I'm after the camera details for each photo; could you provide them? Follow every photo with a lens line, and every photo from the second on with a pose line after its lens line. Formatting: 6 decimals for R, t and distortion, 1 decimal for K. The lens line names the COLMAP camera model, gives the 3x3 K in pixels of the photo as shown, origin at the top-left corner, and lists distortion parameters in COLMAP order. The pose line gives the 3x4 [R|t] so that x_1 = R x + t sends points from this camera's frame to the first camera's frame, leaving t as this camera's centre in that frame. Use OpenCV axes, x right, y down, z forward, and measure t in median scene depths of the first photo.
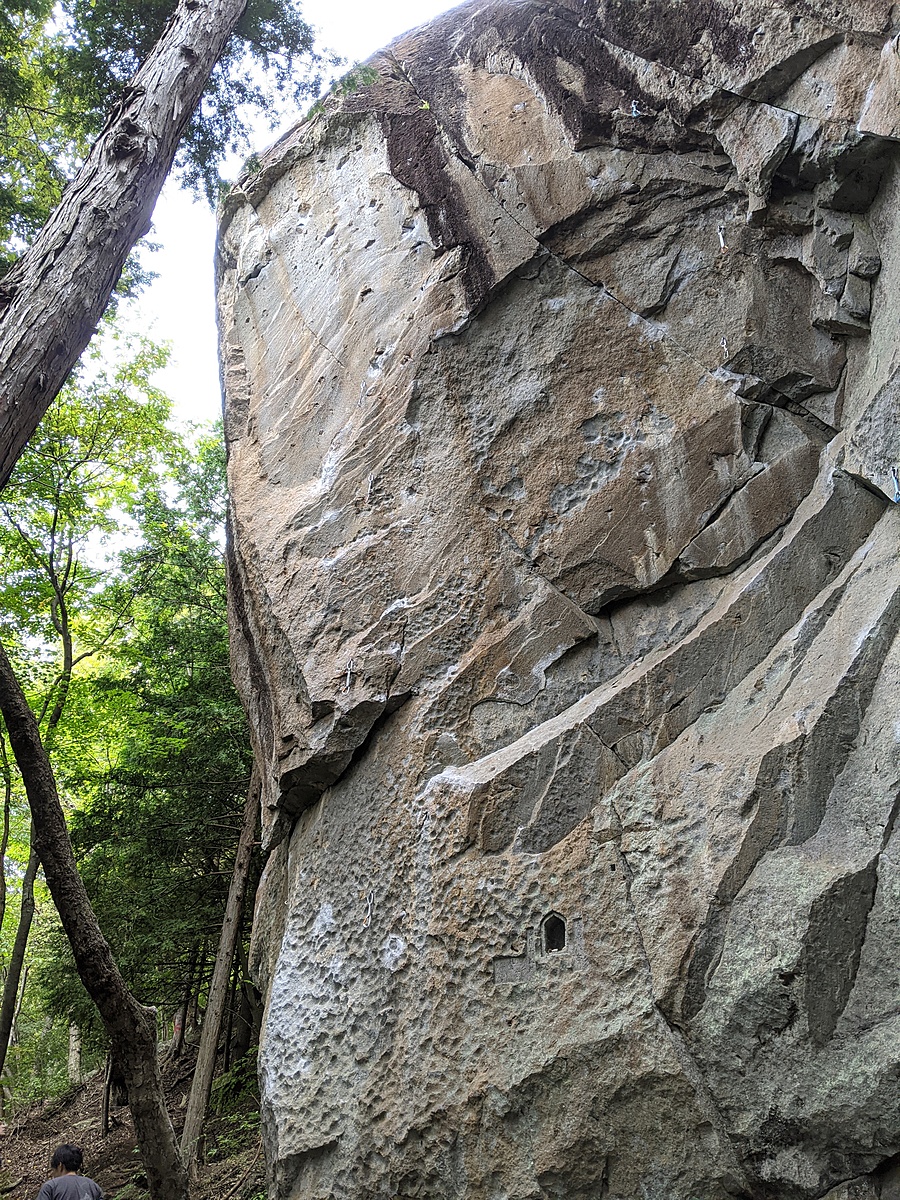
lens RADIAL K [[966.5, 0, 450.0], [0, 966.5, 600.0], [0, 0, 1]] dist [-0.007935, -0.009444]
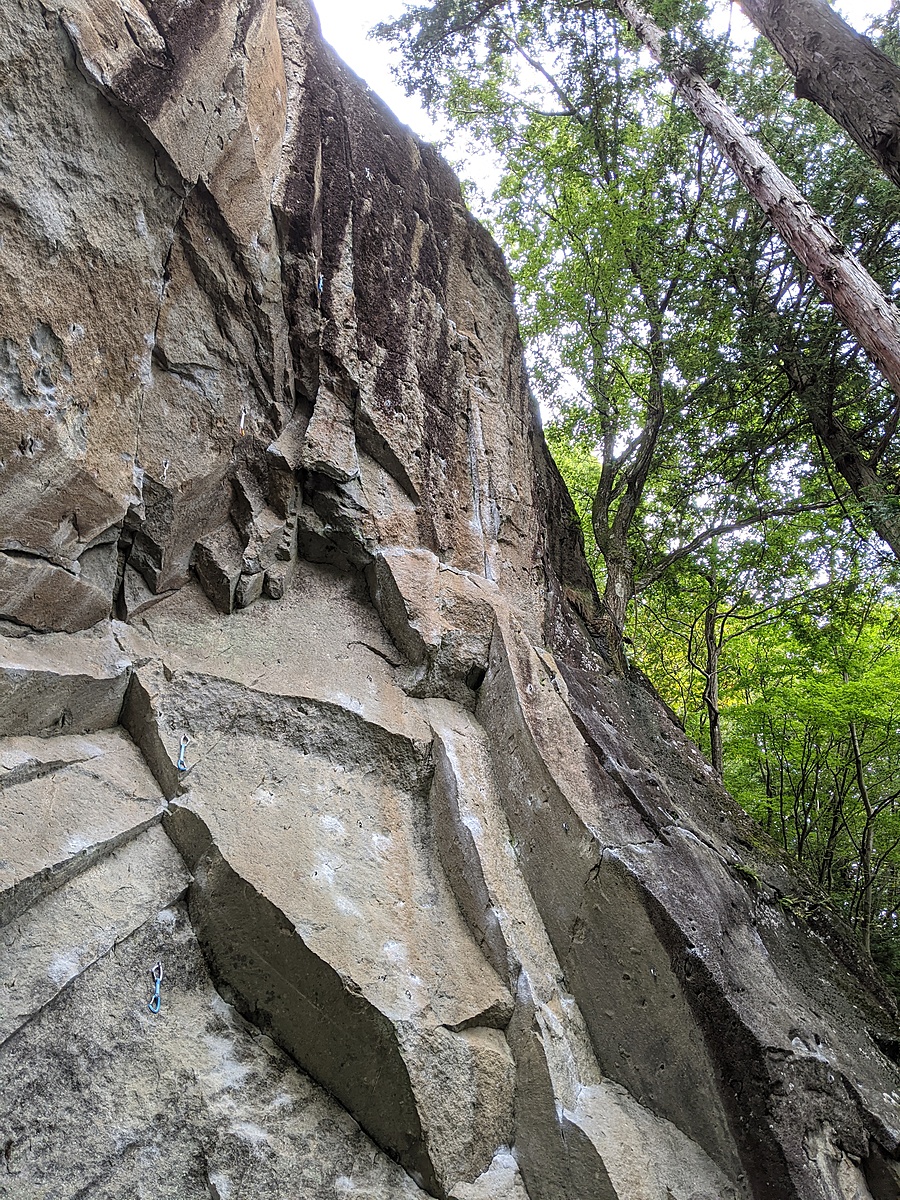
lens RADIAL K [[966.5, 0, 450.0], [0, 966.5, 600.0], [0, 0, 1]] dist [-0.007935, -0.009444]
pose [[-0.286012, 0.642268, 0.711118, -0.369107], [-0.542858, 0.502935, -0.672578, 0.272645], [-0.789622, -0.578402, 0.204814, 0.530540]]
